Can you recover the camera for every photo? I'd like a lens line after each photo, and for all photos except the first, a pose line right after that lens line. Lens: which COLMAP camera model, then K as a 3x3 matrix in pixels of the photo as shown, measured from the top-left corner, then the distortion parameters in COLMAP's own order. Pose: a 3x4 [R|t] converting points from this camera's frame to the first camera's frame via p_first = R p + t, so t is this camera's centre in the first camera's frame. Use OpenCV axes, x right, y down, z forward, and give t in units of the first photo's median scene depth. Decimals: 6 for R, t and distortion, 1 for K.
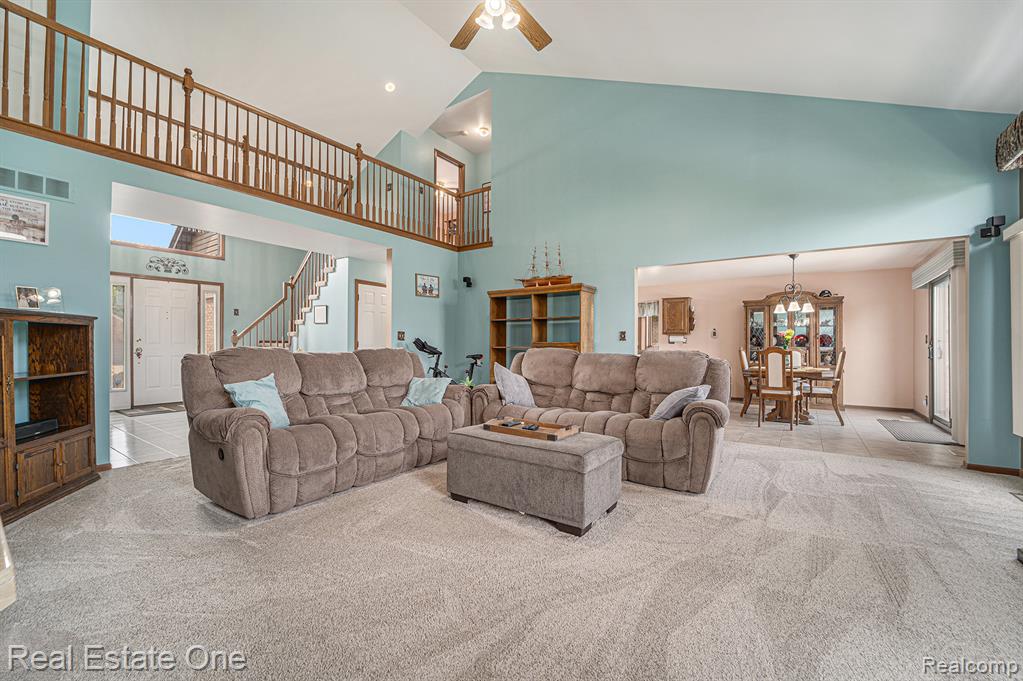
lens RADIAL K [[434.6, 0, 520.1], [0, 434.6, 342.0], [0, 0, 1]] dist [-0.027693, -0.000326]
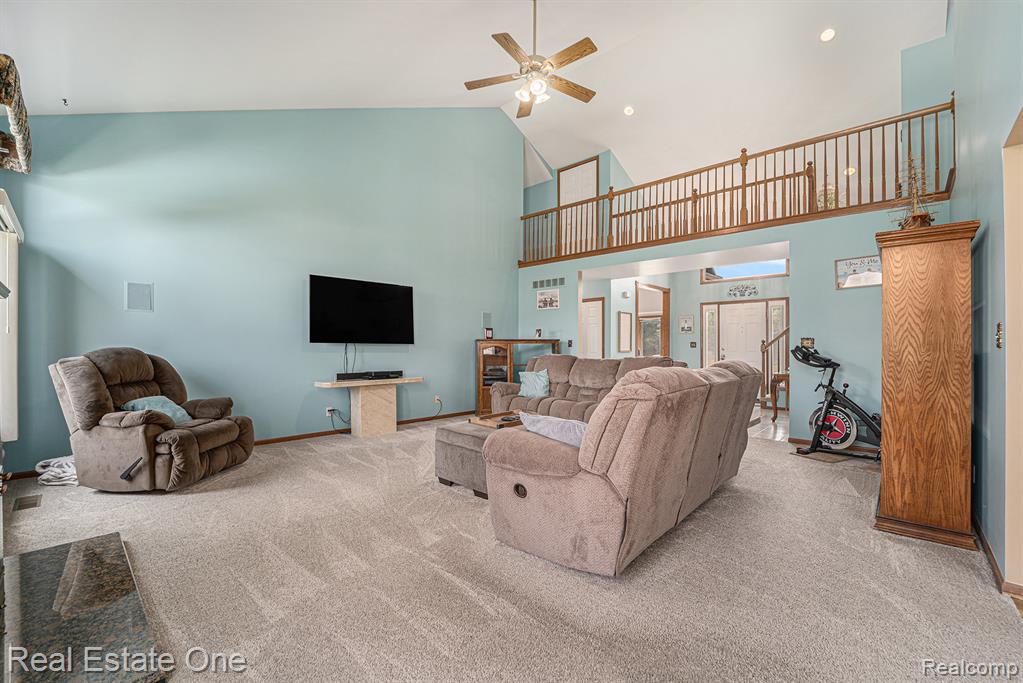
lens RADIAL K [[417.5, 0, 511.2], [0, 417.5, 346.3], [0, 0, 1]] dist [-0.000649, -0.008154]
pose [[-0.148759, -0.007140, -0.988848, 0.553672], [0.002667, 0.999967, -0.007622, -0.004548], [0.988870, -0.003771, -0.148735, 0.527105]]
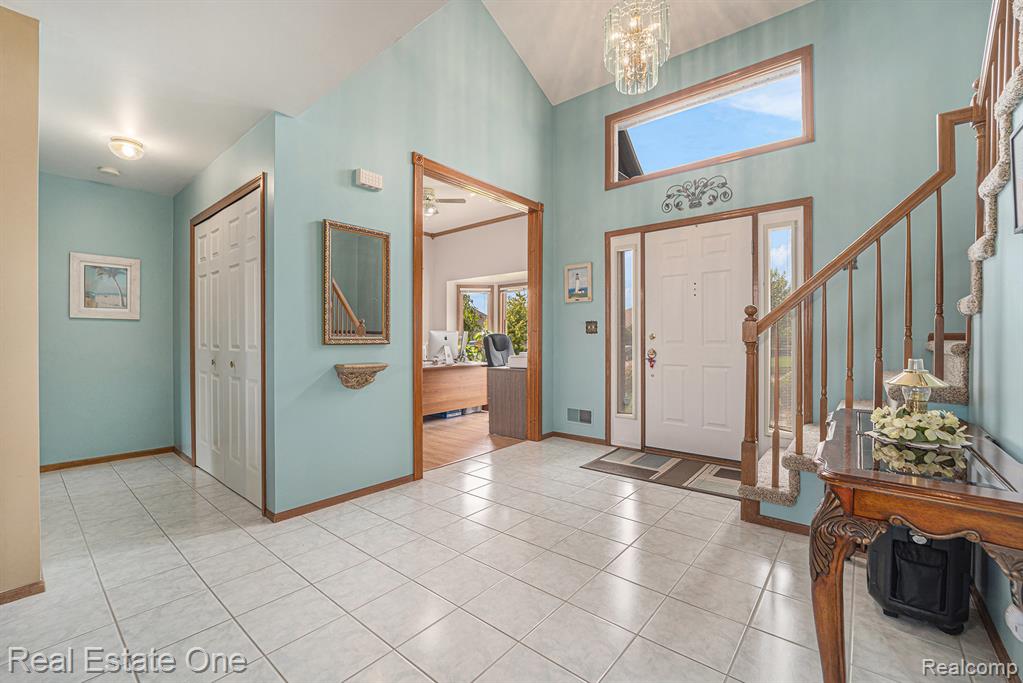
lens RADIAL K [[423.2, 0, 516.1], [0, 423.2, 339.4], [0, 0, 1]] dist [-0.001436, -0.000800]
pose [[-0.089690, -0.004802, -0.995958, -0.303028], [0.002563, 0.999984, -0.005052, 0.002521], [0.995966, -0.003006, -0.089676, 0.876156]]
